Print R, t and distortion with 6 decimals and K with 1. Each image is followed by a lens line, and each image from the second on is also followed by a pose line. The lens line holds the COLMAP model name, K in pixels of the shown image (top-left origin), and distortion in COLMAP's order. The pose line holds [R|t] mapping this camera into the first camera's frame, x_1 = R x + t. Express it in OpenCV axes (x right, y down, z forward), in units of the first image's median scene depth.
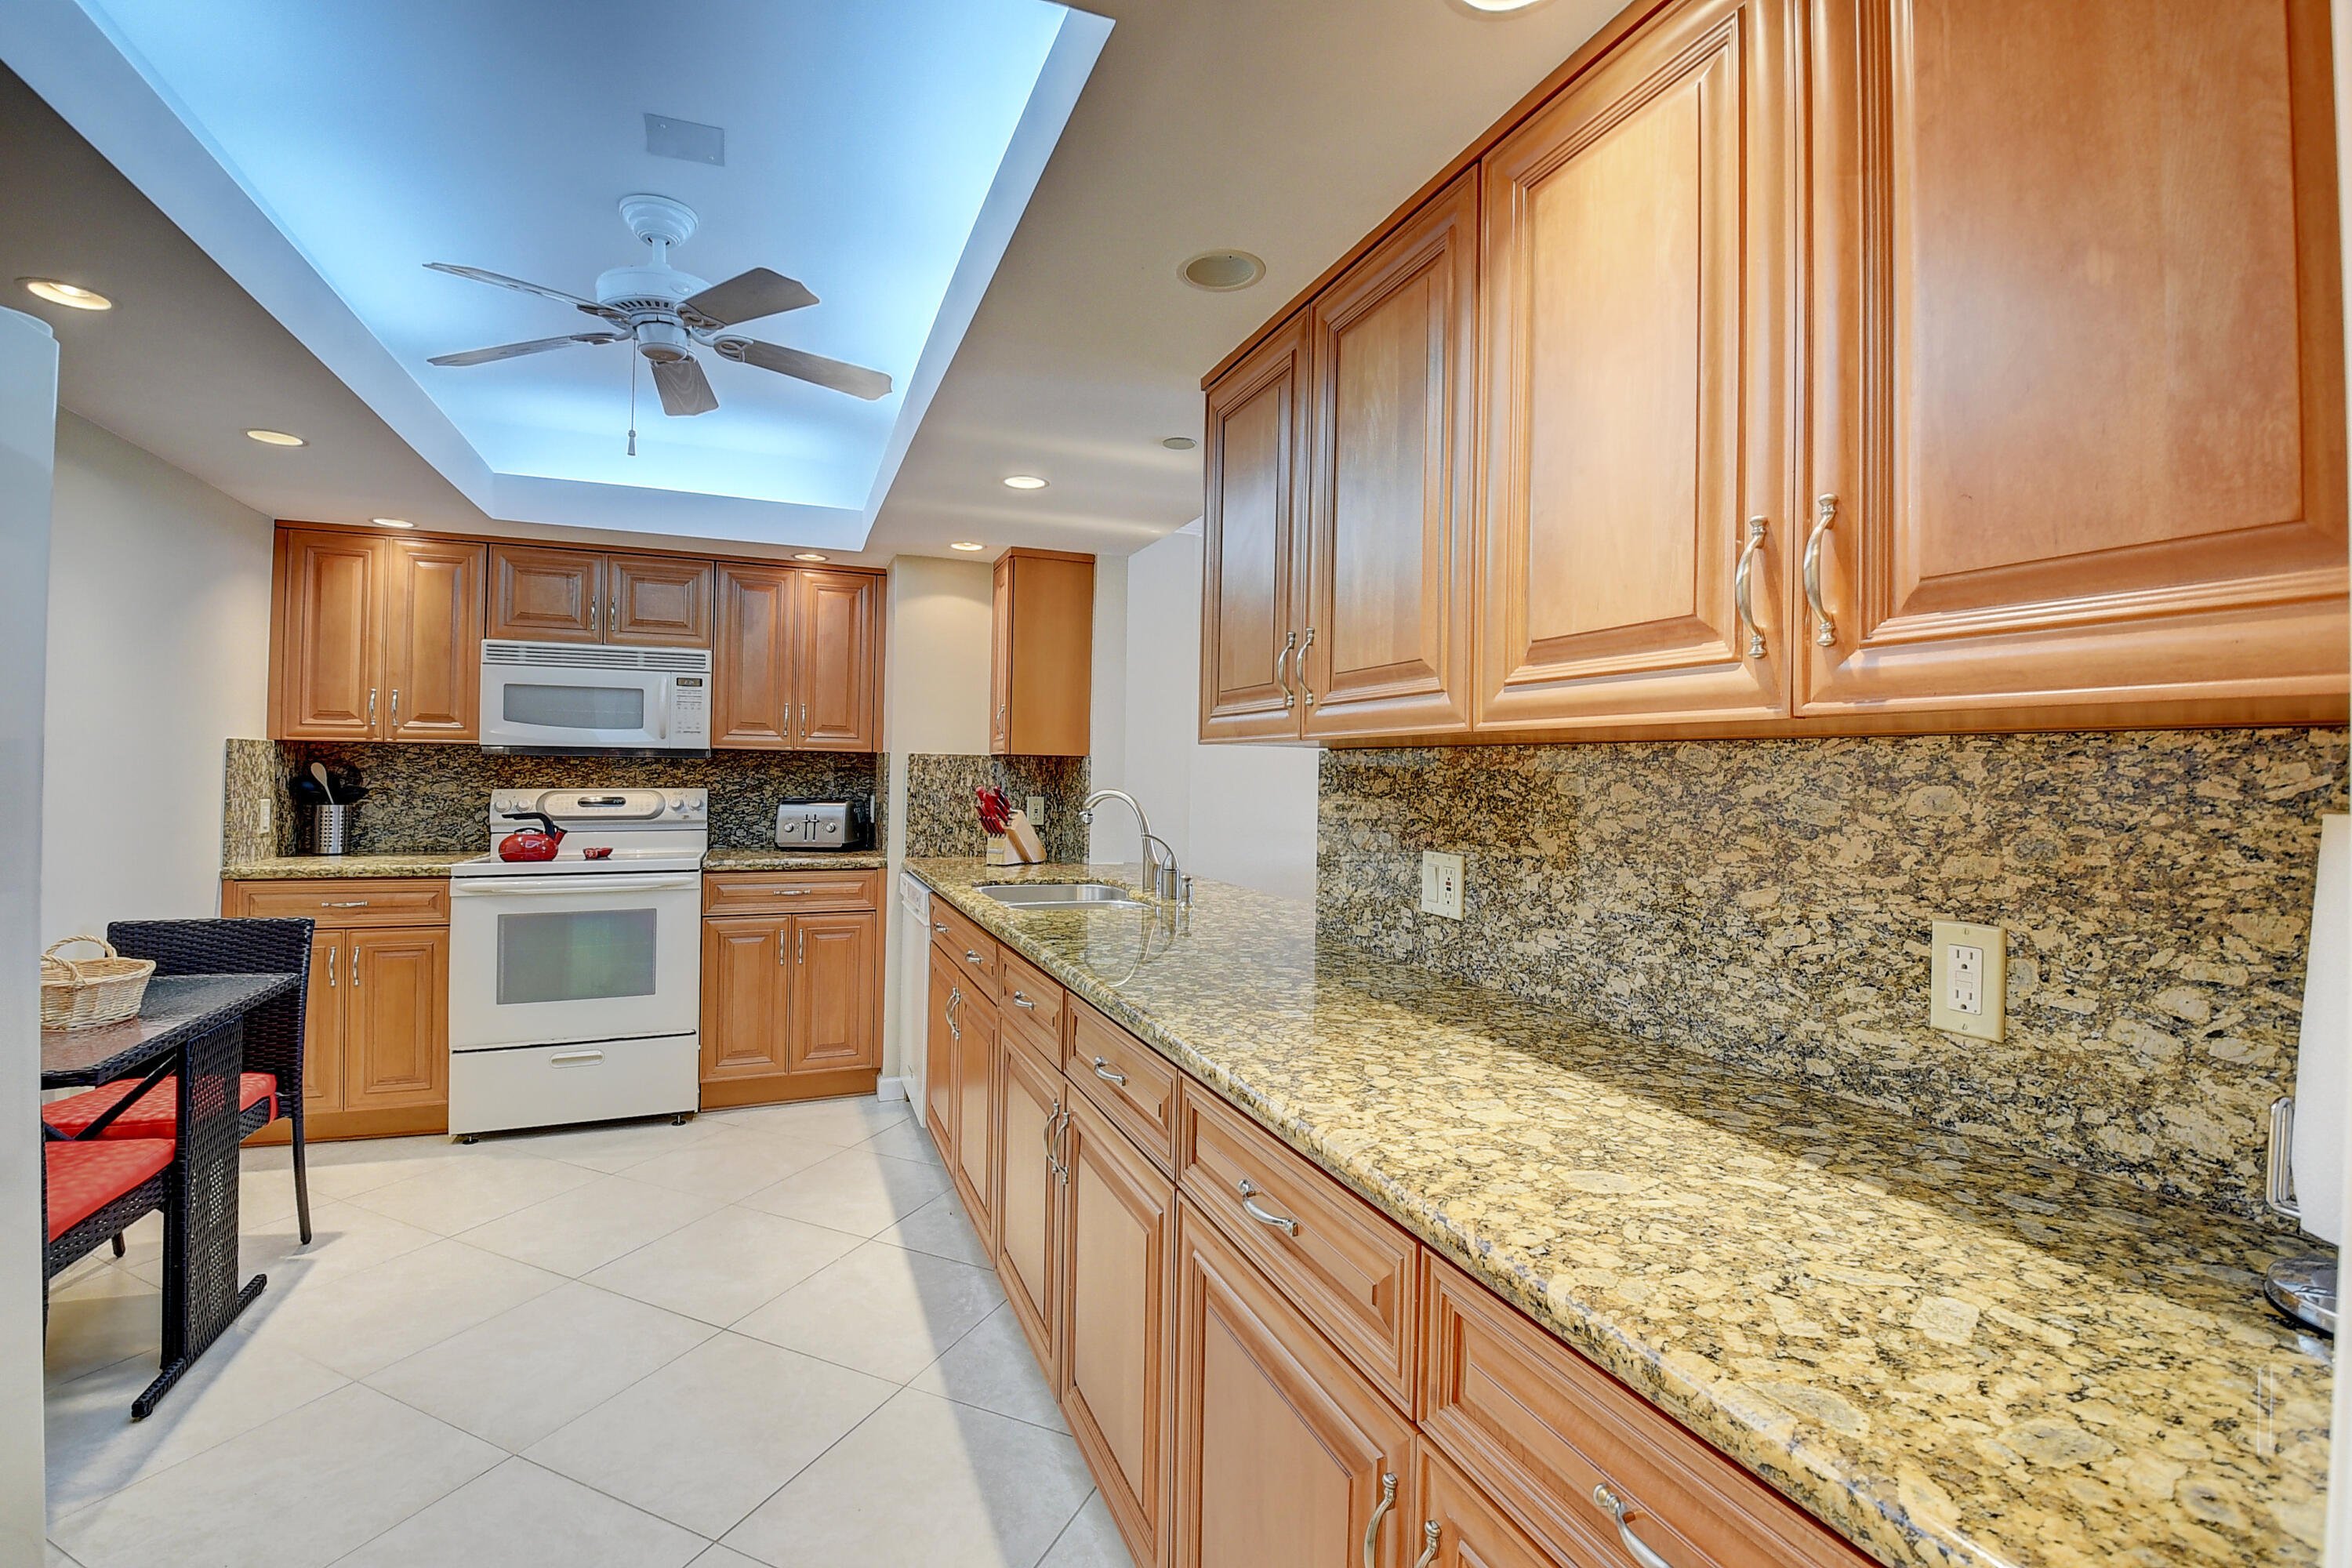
lens RADIAL K [[1027.3, 0, 1167.7], [0, 1027.3, 754.9], [0, 0, 1]] dist [0.014088, -0.025450]
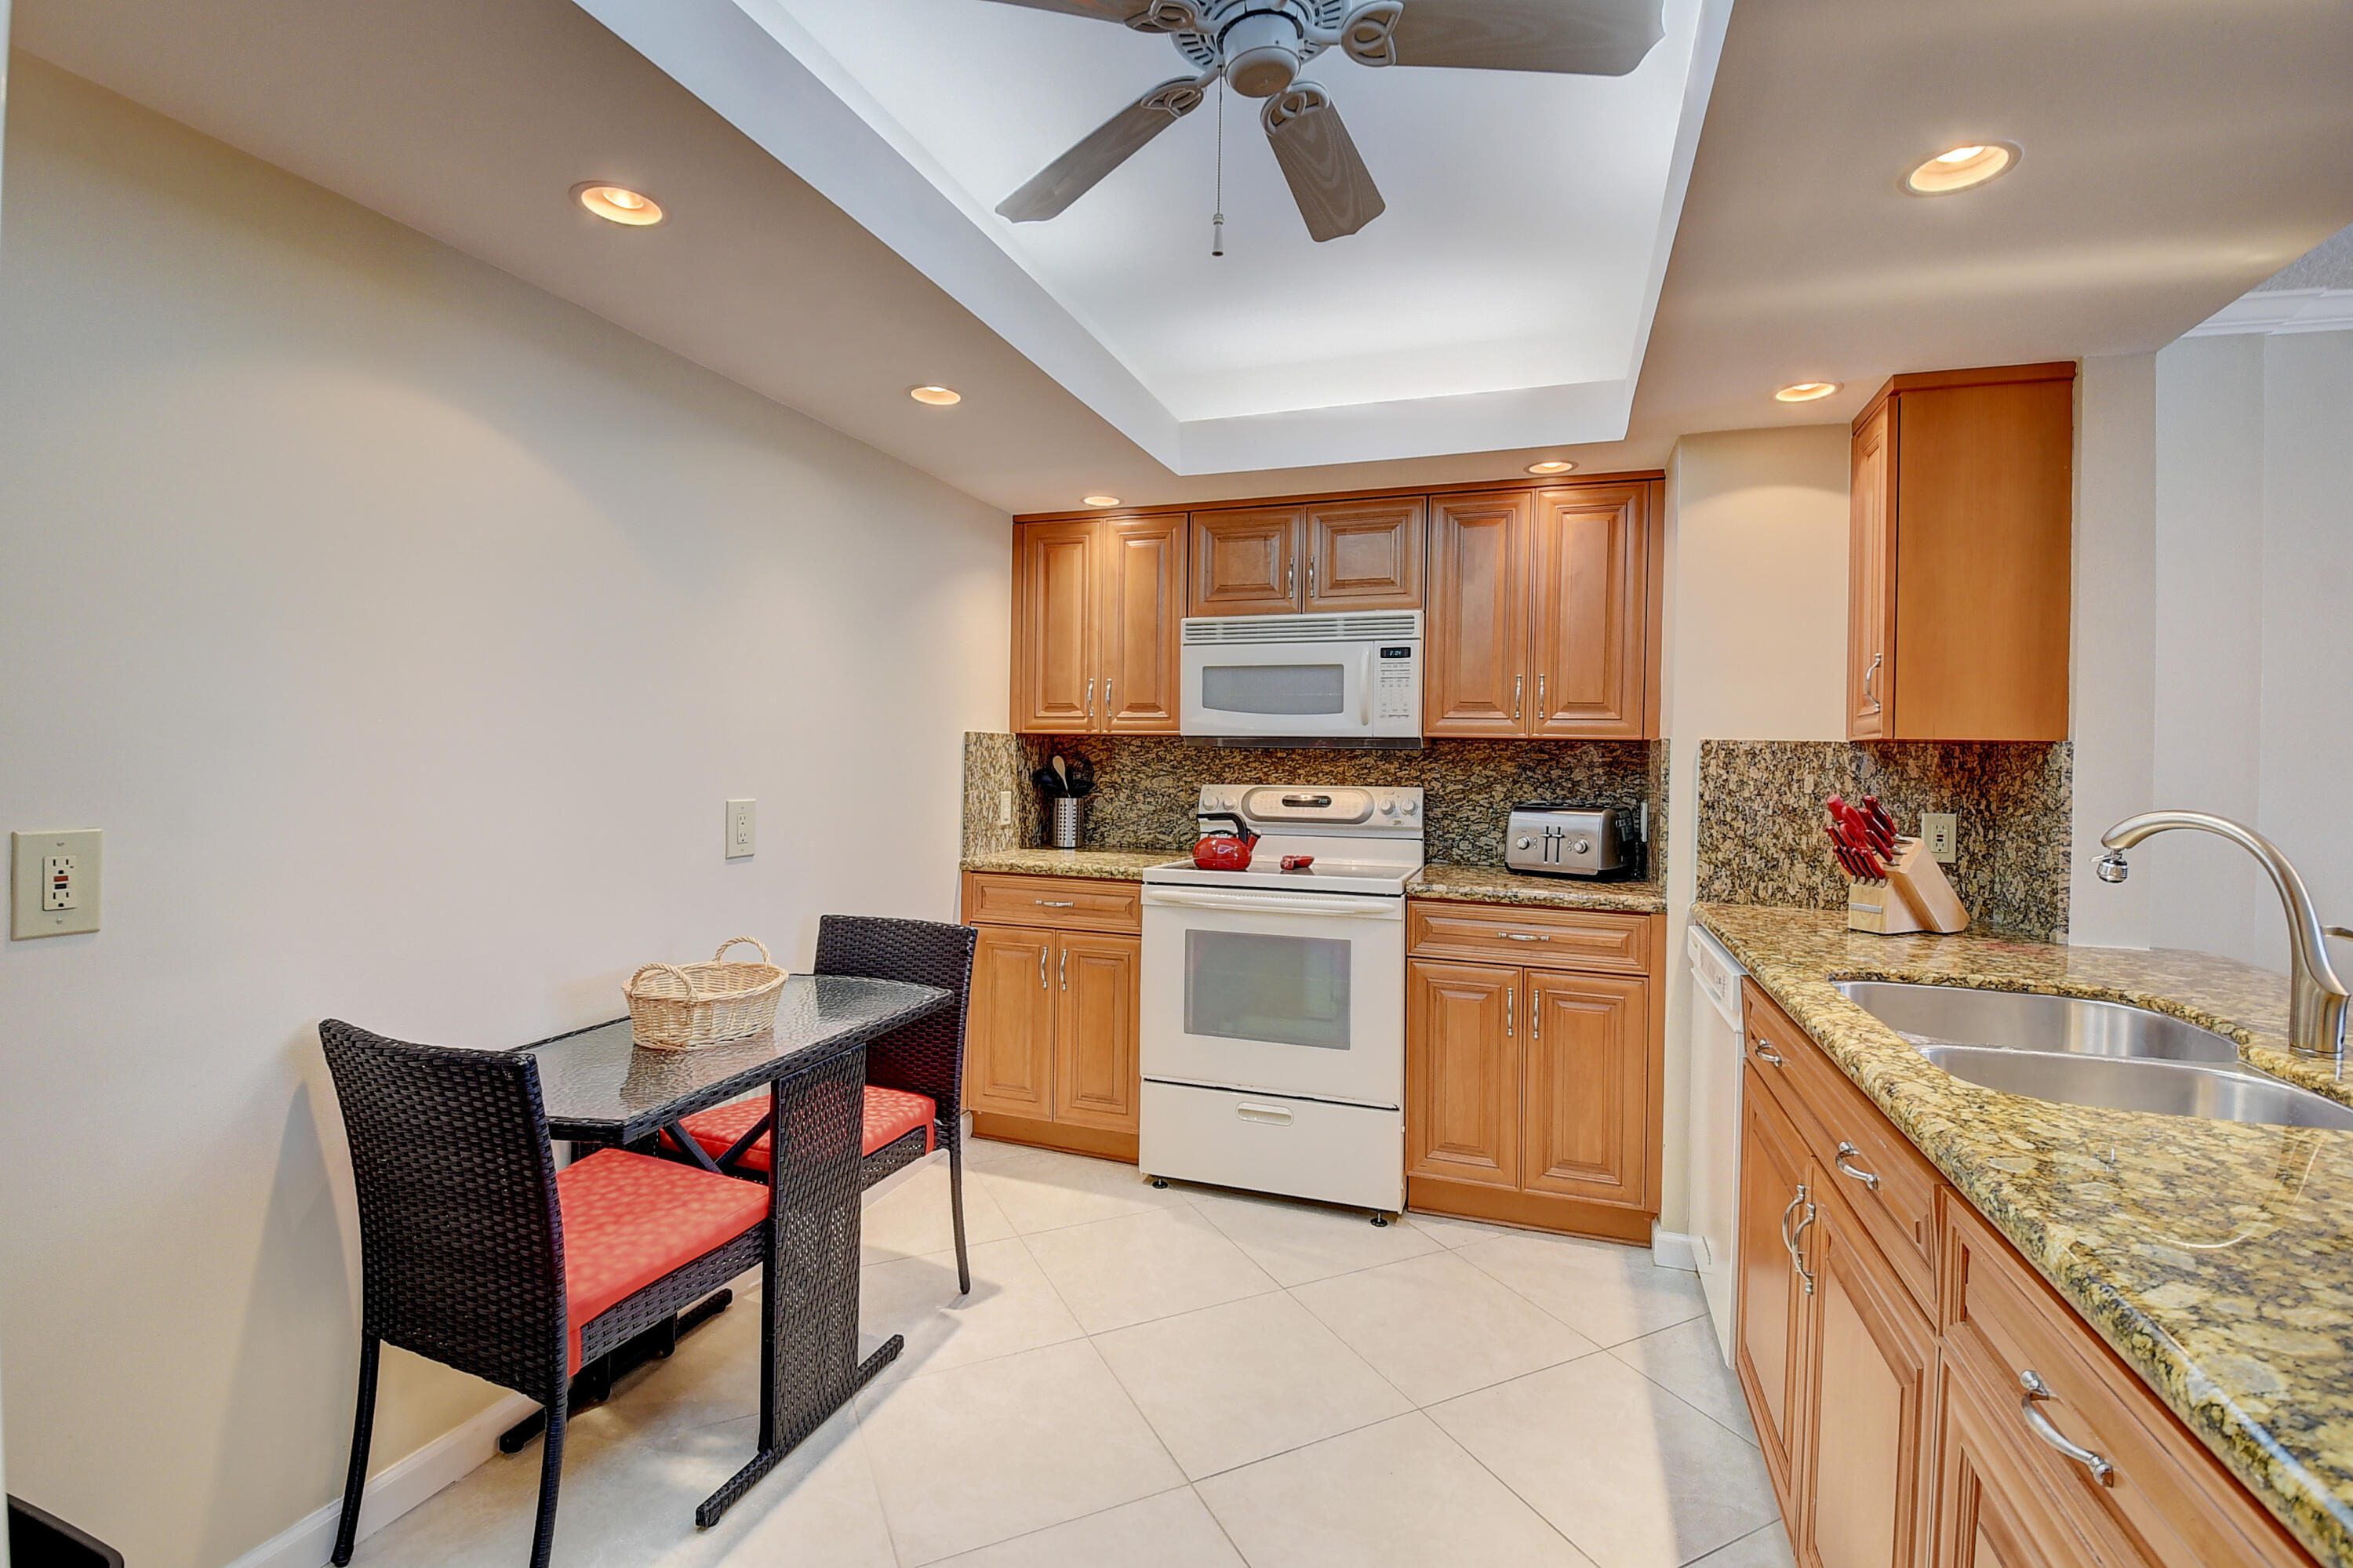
lens RADIAL K [[1027.8, 0, 1168.2], [0, 1027.8, 754.9], [0, 0, 1]] dist [0.014088, -0.025450]
pose [[0.751154, -0.002172, -0.660123, -0.079609], [0.005442, 0.999981, 0.002901, 0.004349], [0.660104, -0.005771, 0.751152, 0.305126]]
